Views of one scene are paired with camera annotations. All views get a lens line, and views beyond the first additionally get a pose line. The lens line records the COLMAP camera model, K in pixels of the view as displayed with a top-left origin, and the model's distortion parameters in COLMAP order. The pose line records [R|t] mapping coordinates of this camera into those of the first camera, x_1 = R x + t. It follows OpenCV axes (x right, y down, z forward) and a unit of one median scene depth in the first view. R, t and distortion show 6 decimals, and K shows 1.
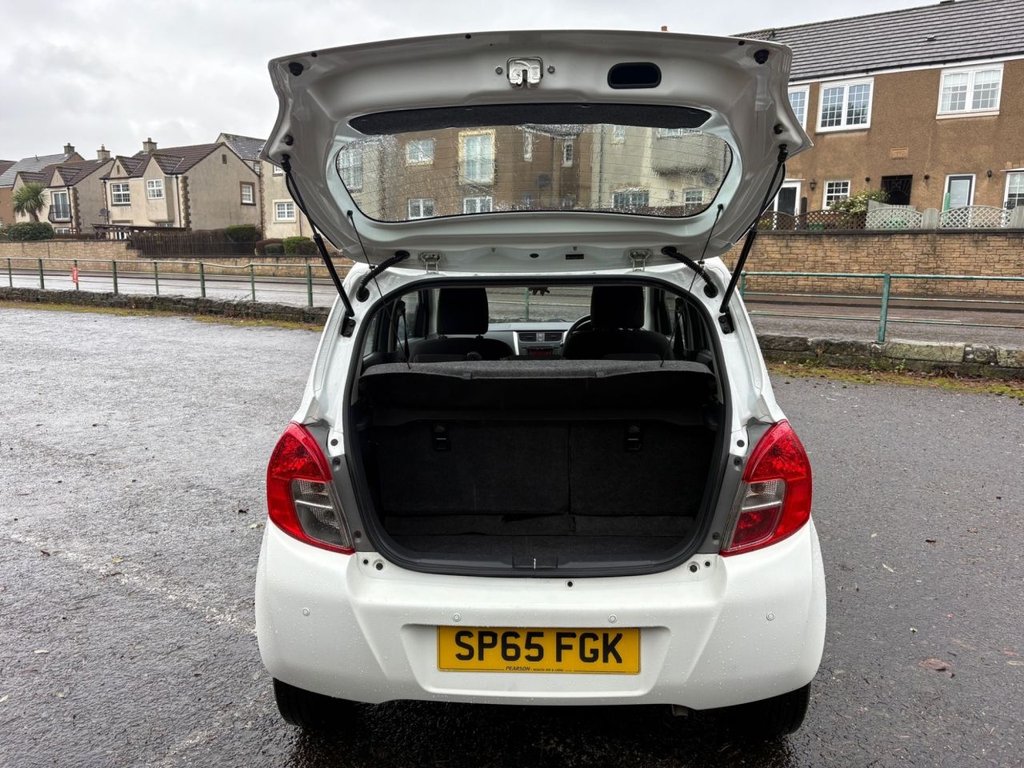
lens RADIAL K [[767.5, 0, 512.8], [0, 767.5, 384.6], [0, 0, 1]] dist [0.064008, -0.074040]
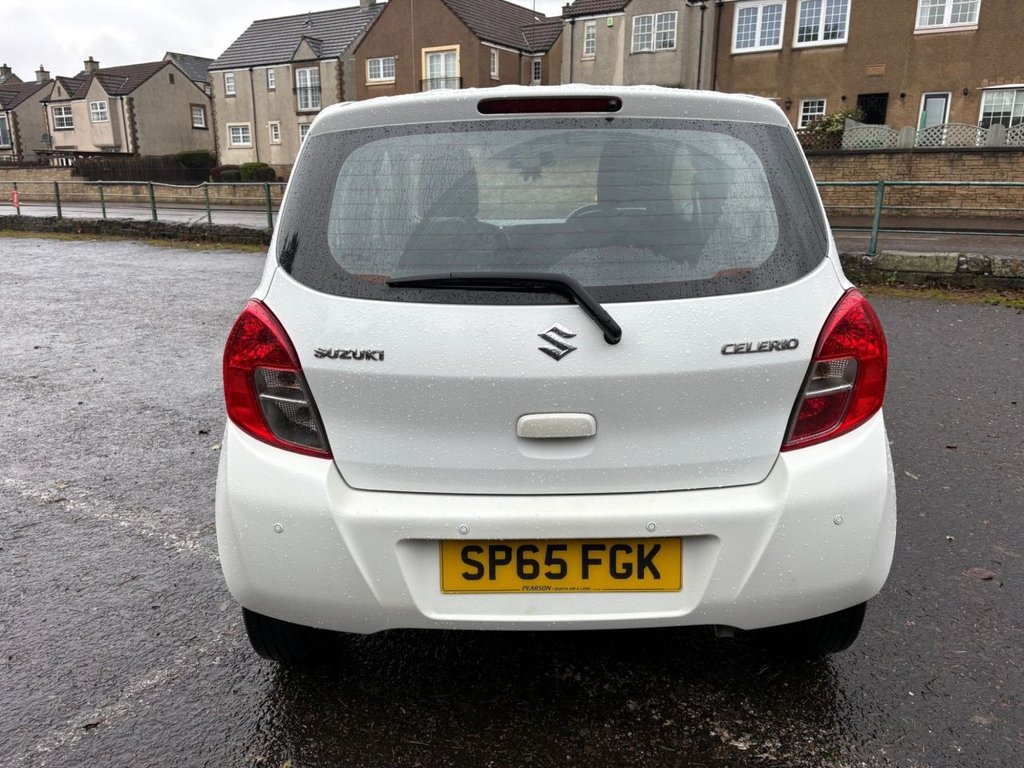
lens RADIAL K [[767.5, 0, 513.6], [0, 767.5, 383.1], [0, 0, 1]] dist [0.064008, -0.074040]
pose [[0.998991, -0.015471, 0.042161, -0.004527], [0.011891, 0.996405, 0.083880, 0.006731], [-0.043307, -0.083294, 0.995584, 0.016705]]
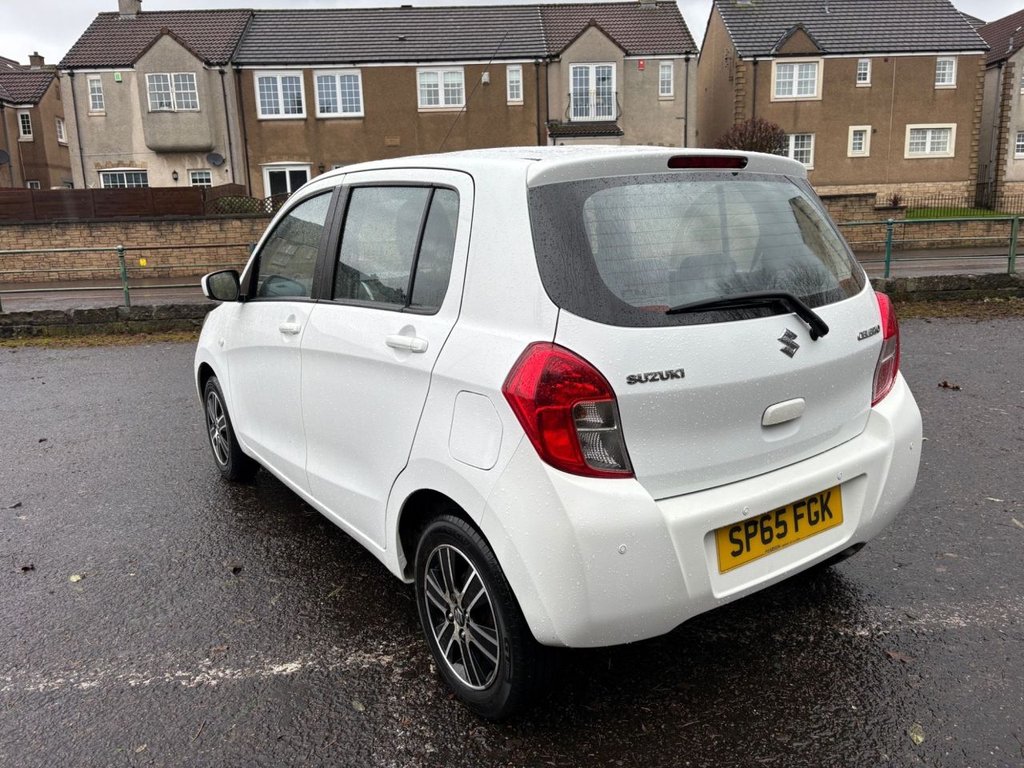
lens RADIAL K [[767.5, 0, 506.2], [0, 767.5, 384.6], [0, 0, 1]] dist [0.064008, -0.074040]
pose [[0.795030, -0.146796, 0.588539, -0.076100], [0.139978, 0.988486, 0.057463, 0.003948], [-0.590198, 0.036698, 0.806424, 0.033716]]
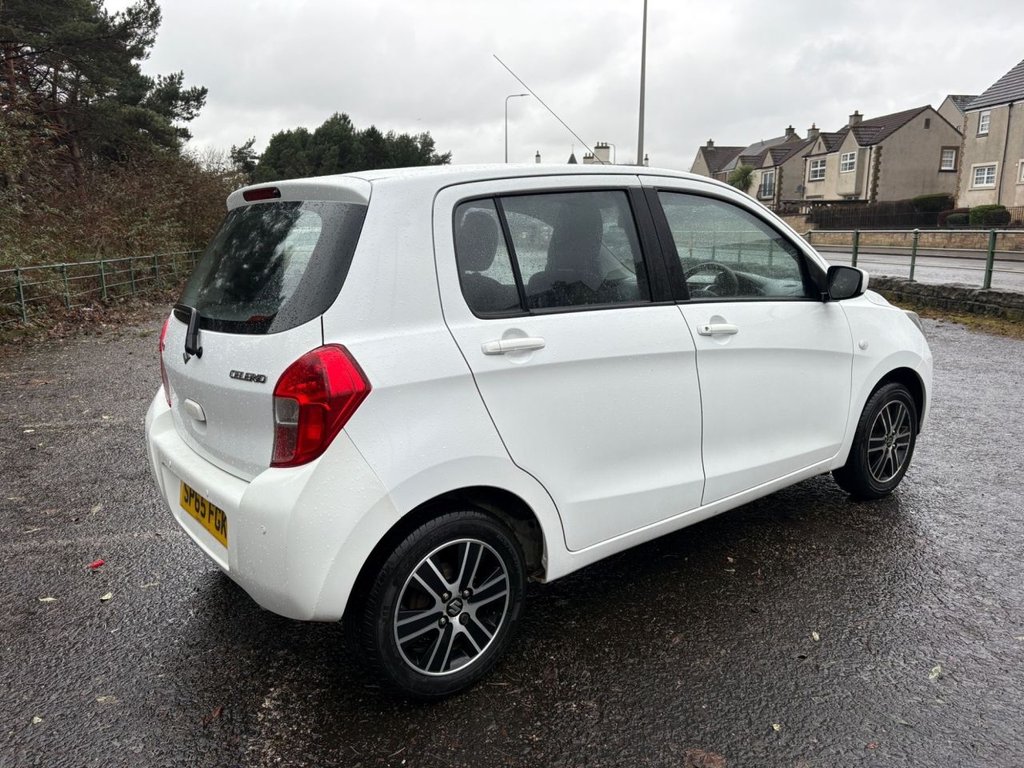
lens RADIAL K [[767.5, 0, 507.7], [0, 767.5, 384.5], [0, 0, 1]] dist [0.064008, -0.074040]
pose [[0.637436, 0.146081, -0.756529, 0.109474], [-0.123816, 0.988523, 0.086553, -0.001085], [0.760490, 0.038498, 0.648208, 0.050719]]
